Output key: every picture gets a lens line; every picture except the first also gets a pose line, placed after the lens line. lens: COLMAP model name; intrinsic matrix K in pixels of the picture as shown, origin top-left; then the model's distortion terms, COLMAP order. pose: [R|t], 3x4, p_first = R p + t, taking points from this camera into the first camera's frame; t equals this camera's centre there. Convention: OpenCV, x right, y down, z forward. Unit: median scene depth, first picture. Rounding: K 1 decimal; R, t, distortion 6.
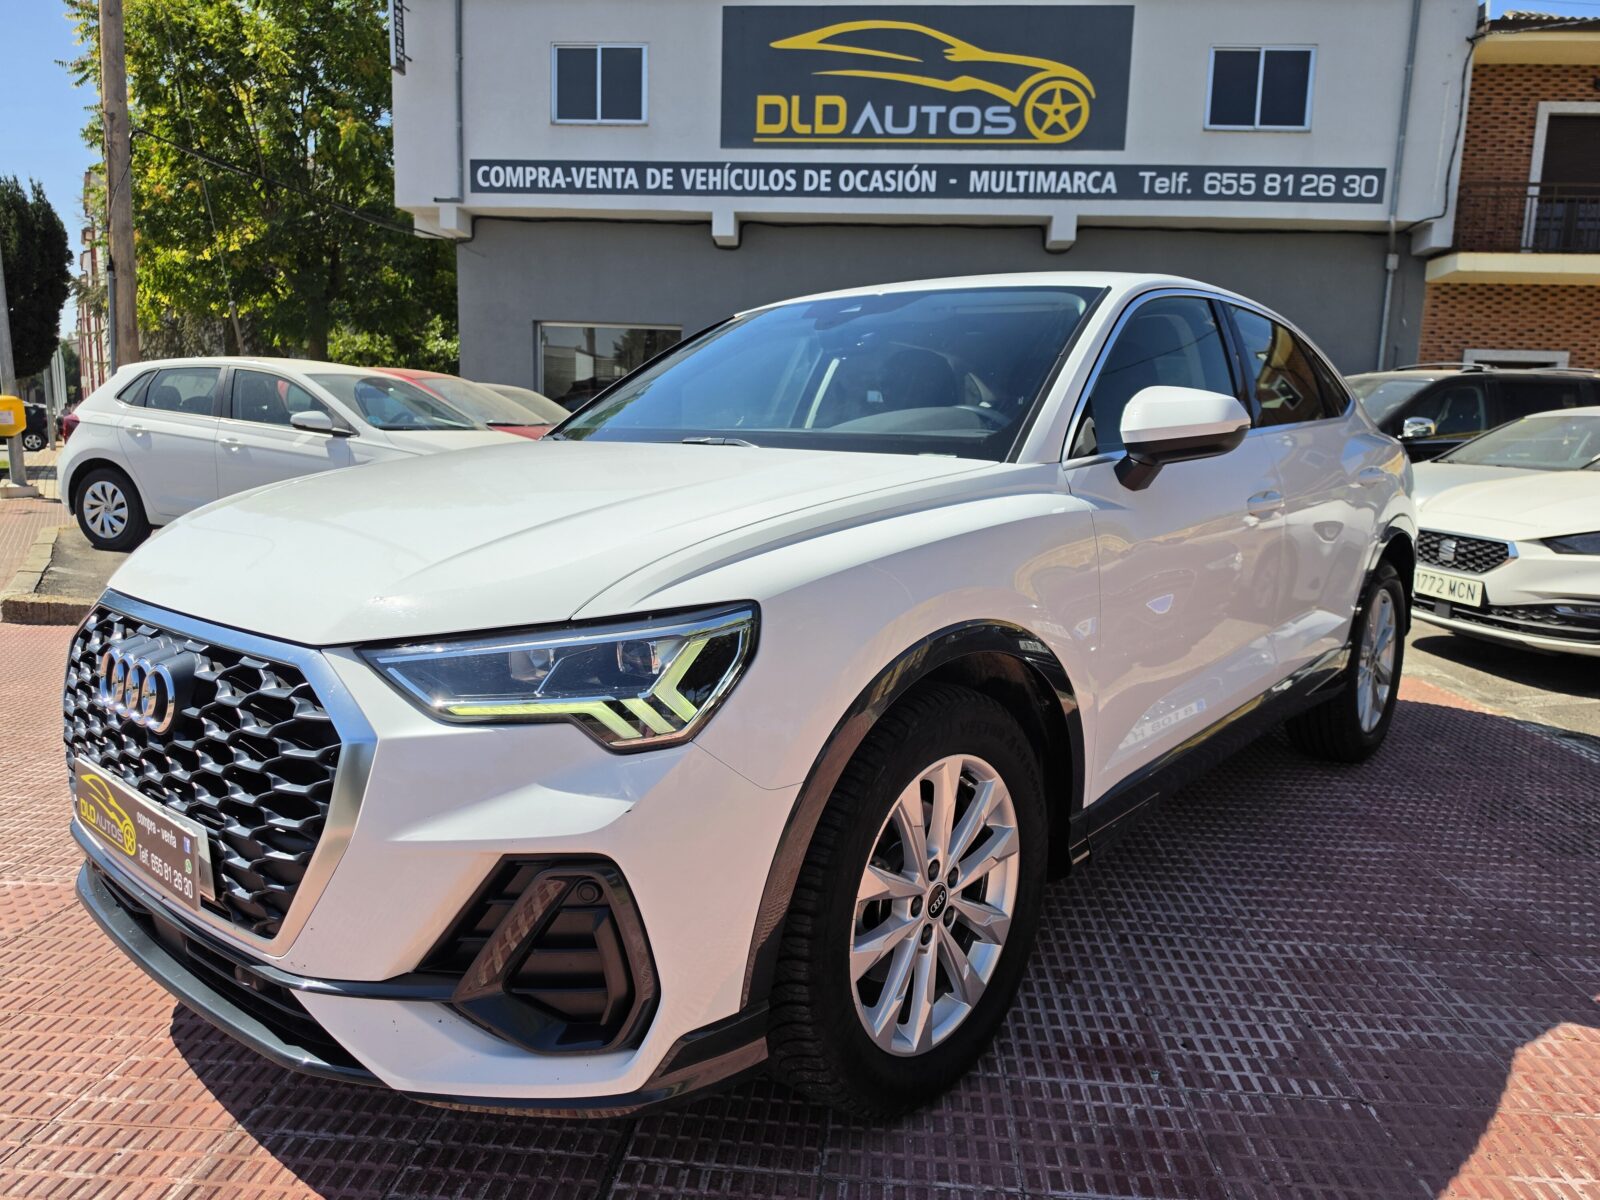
lens RADIAL K [[1073.9, 0, 800.1], [0, 1073.9, 603.2], [0, 0, 1]] dist [0.006952, -0.013838]
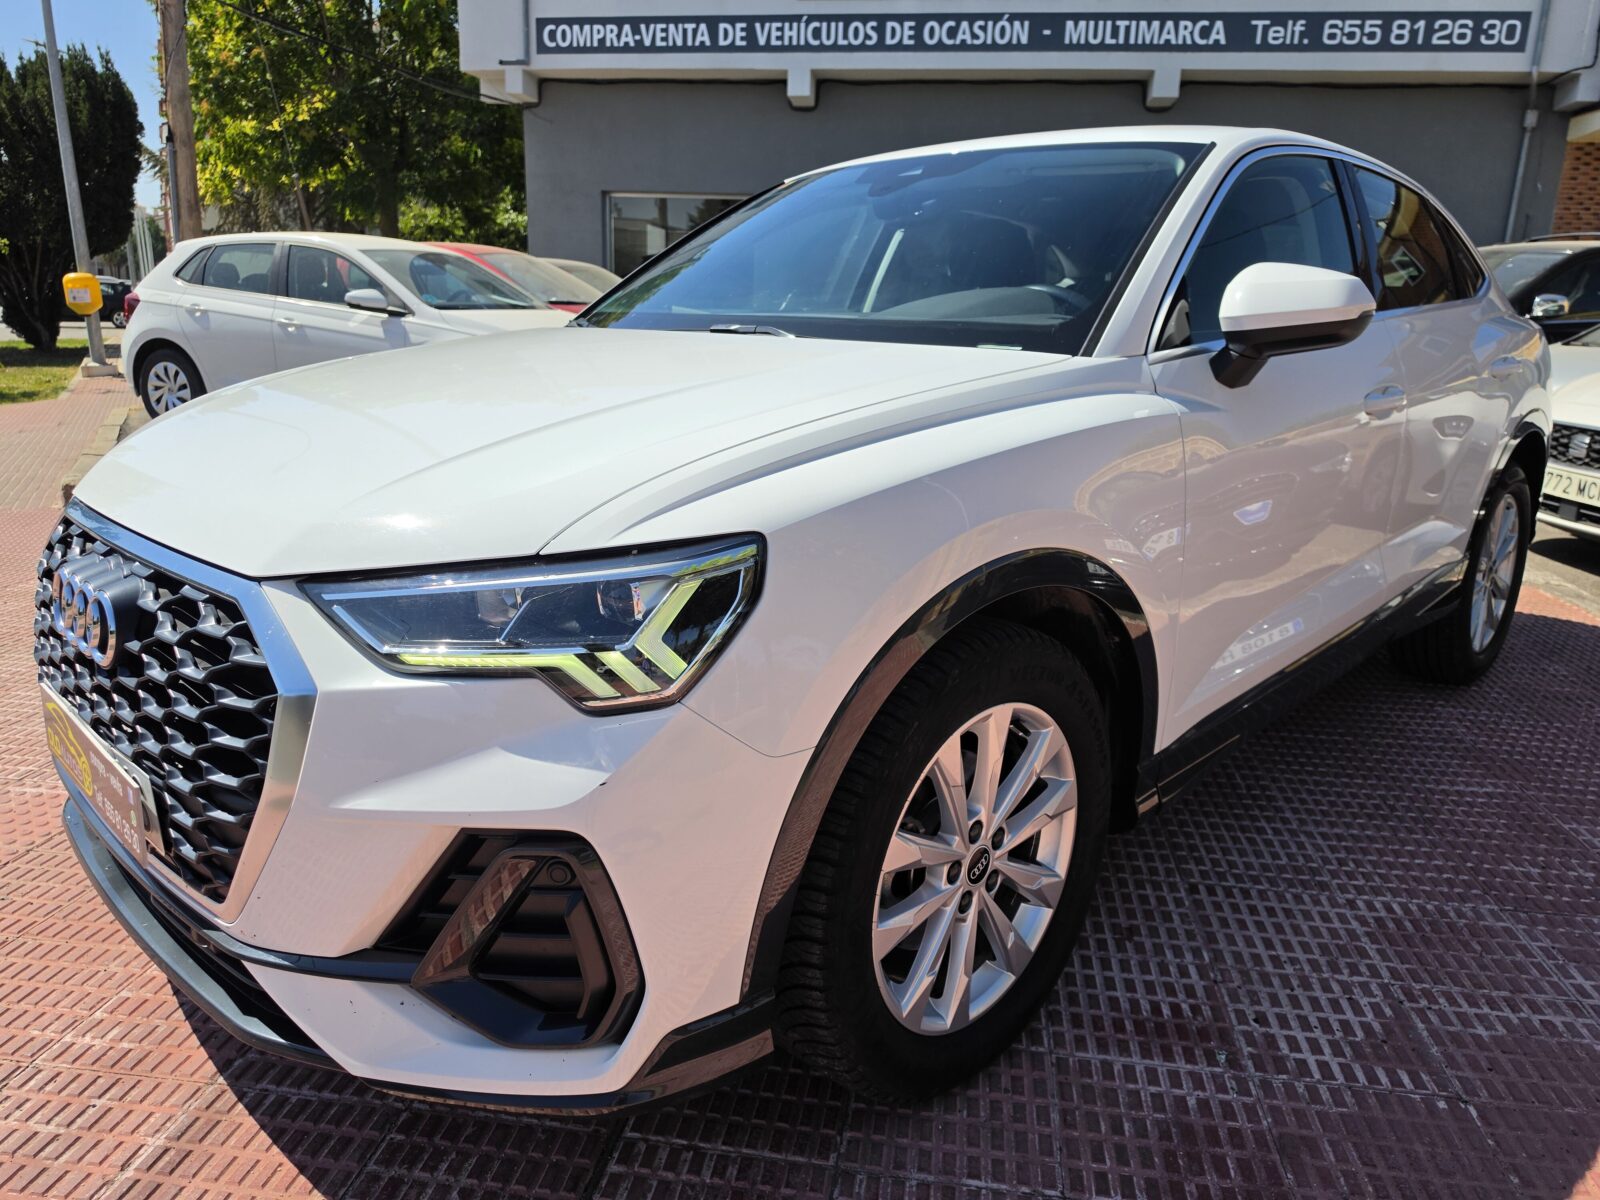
lens RADIAL K [[1073.9, 0, 805.5], [0, 1073.9, 601.9], [0, 0, 1]] dist [0.006952, -0.013838]
pose [[0.997714, 0.017288, -0.065326, 0.032301], [-0.010096, 0.994006, 0.108859, -0.026614], [0.066816, -0.107951, 0.991908, 0.114717]]
